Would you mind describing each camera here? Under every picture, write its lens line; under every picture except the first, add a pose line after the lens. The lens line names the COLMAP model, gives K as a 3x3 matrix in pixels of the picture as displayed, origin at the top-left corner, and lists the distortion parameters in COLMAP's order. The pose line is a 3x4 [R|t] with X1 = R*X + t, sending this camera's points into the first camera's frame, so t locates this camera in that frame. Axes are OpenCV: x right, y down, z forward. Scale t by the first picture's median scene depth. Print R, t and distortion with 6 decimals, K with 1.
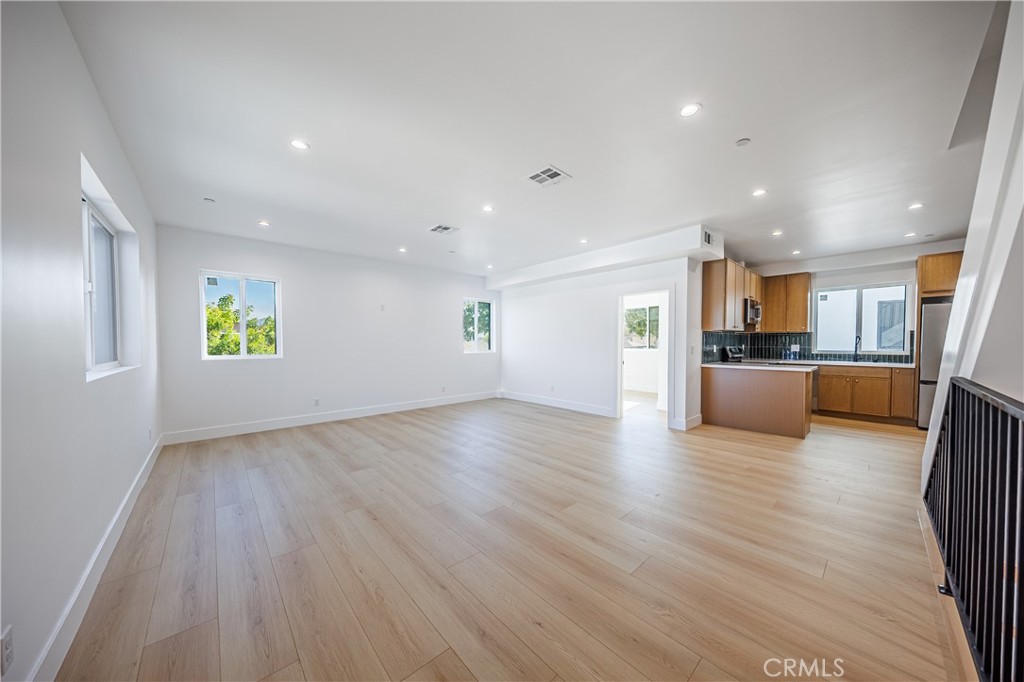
lens RADIAL K [[333.8, 0, 511.6], [0, 333.8, 351.1], [0, 0, 1]] dist [-0.010223, -0.000092]
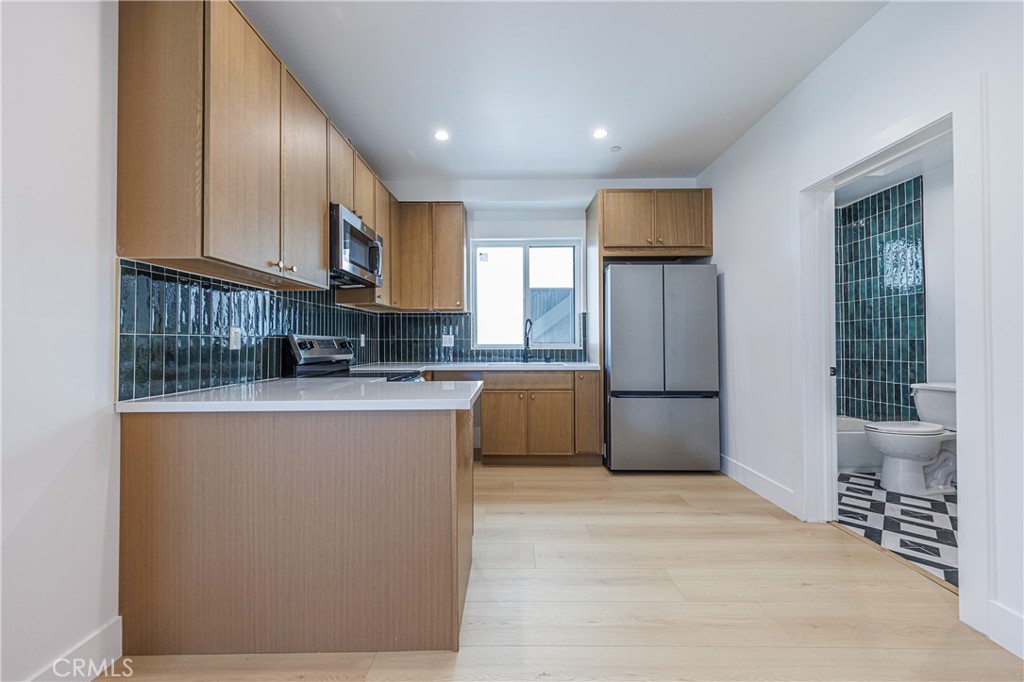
lens RADIAL K [[384.5, 0, 509.9], [0, 384.5, 339.8], [0, 0, 1]] dist [-0.000745, -0.000020]
pose [[0.667361, 0.002947, 0.744729, 0.492763], [0.022043, 0.999476, -0.023708, 0.007507], [-0.744408, 0.032238, 0.666946, 0.545271]]
